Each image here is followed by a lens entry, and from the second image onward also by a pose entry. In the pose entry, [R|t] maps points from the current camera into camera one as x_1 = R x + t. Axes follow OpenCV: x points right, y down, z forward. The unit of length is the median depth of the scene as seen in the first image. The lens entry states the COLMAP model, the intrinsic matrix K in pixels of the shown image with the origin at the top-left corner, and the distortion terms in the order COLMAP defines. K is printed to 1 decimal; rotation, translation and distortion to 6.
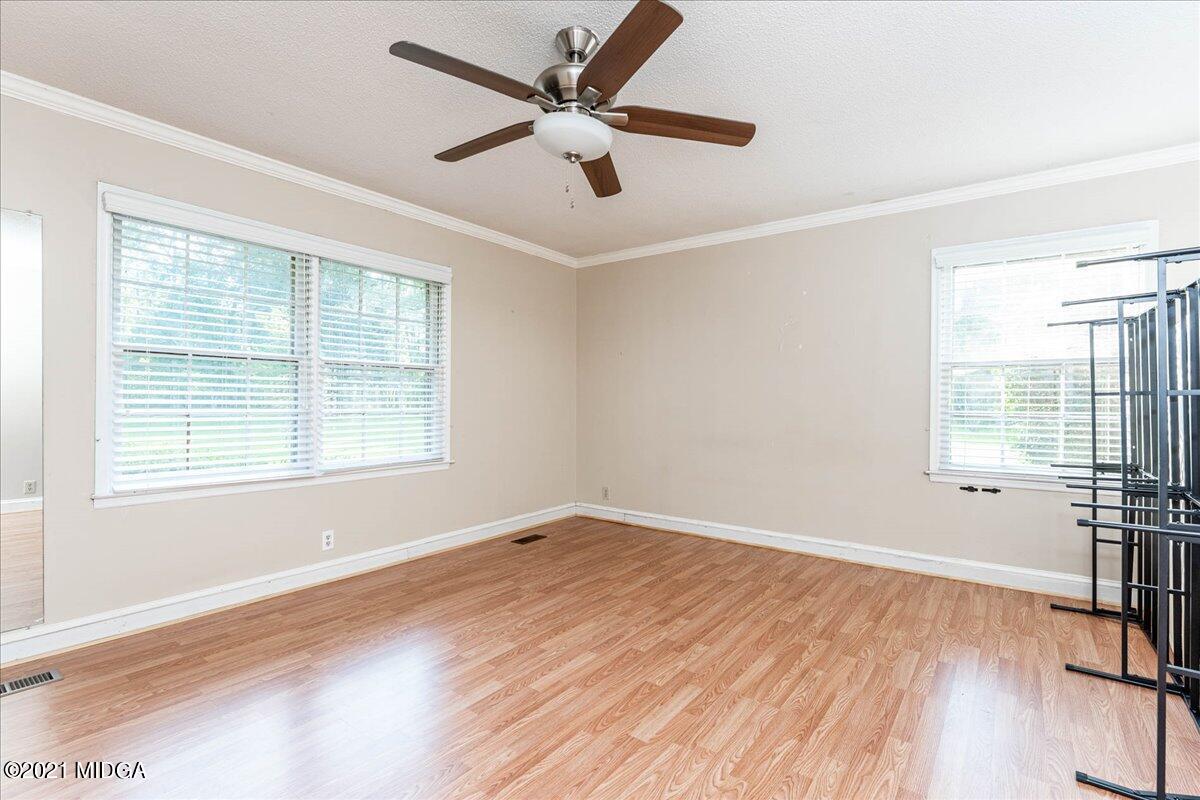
lens RADIAL K [[555.9, 0, 605.2], [0, 555.9, 396.9], [0, 0, 1]] dist [-0.000207, 0.000239]
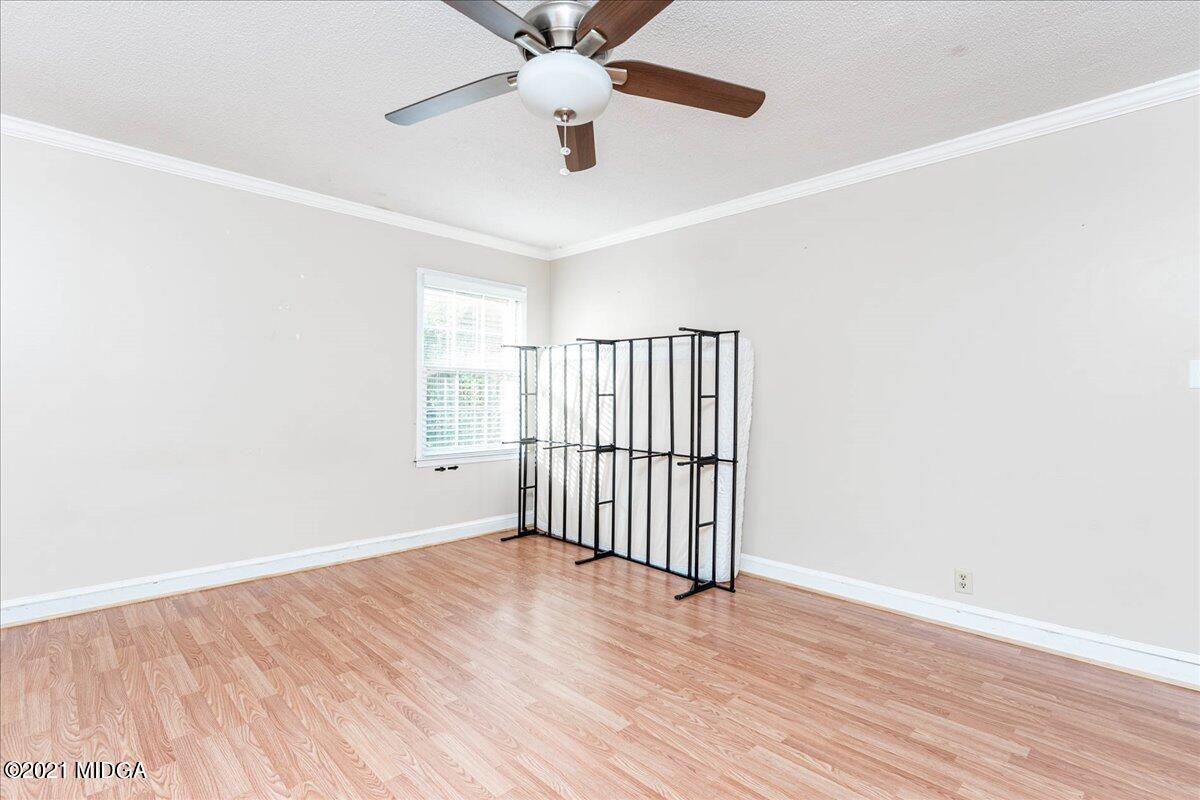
lens RADIAL K [[549.9, 0, 588.9], [0, 549.9, 399.3], [0, 0, 1]] dist [-0.002455, 0.000190]
pose [[0.173096, -0.005158, 0.984891, -0.530840], [-0.010704, 0.999917, 0.007118, -0.002962], [-0.984847, -0.011774, 0.173026, 0.494683]]
